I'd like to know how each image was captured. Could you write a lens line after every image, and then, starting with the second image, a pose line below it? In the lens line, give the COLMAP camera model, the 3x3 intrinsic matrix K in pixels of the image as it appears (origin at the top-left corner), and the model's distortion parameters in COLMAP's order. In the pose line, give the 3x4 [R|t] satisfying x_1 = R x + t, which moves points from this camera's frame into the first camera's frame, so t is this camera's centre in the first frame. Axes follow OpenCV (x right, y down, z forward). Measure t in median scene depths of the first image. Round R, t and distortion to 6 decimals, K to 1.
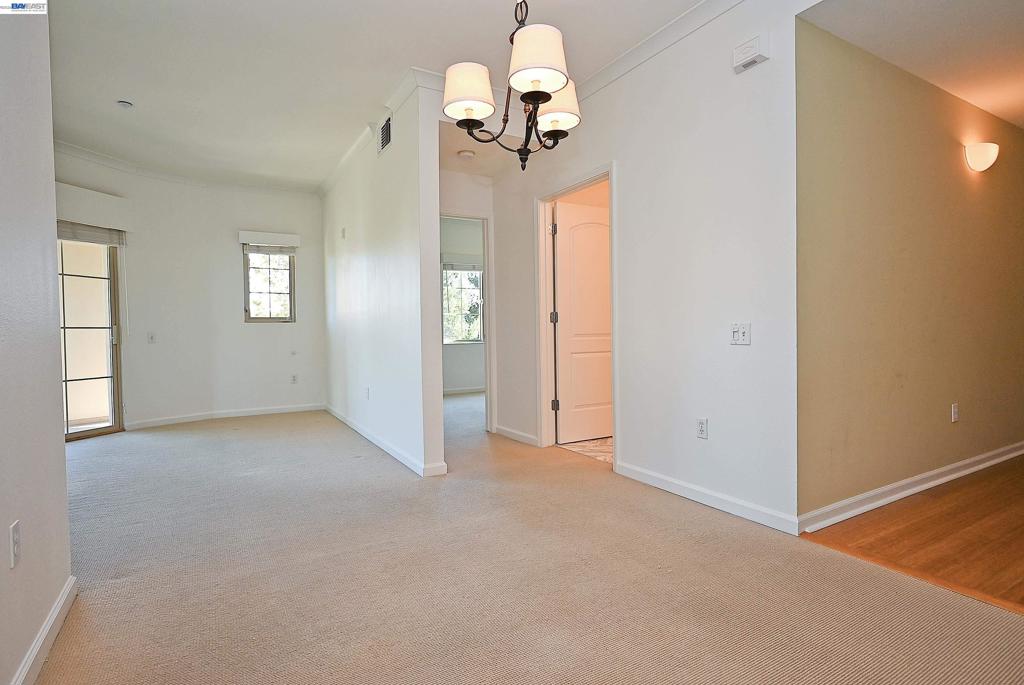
lens RADIAL K [[513.3, 0, 512.0], [0, 513.3, 342.5], [0, 0, 1]] dist [-0.002404, 0.000827]
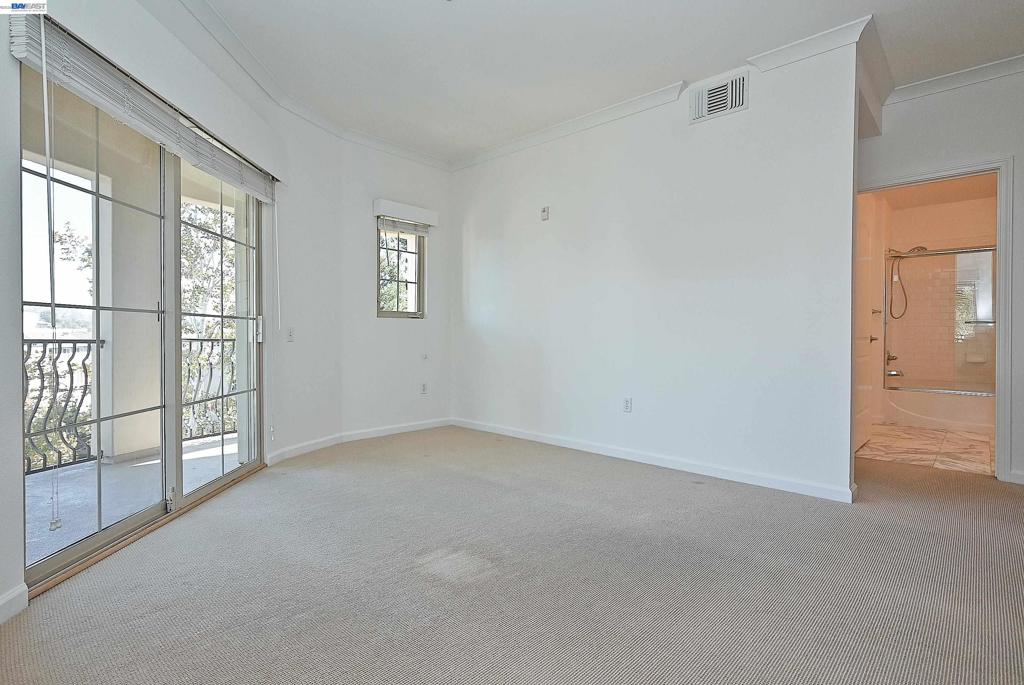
lens RADIAL K [[513.3, 0, 512.0], [0, 513.3, 342.5], [0, 0, 1]] dist [-0.002404, 0.000827]
pose [[0.959895, 0.012665, 0.280074, -0.539043], [-0.009917, 0.999888, -0.011227, 0.005940], [-0.280185, 0.007999, 0.959913, 0.195913]]
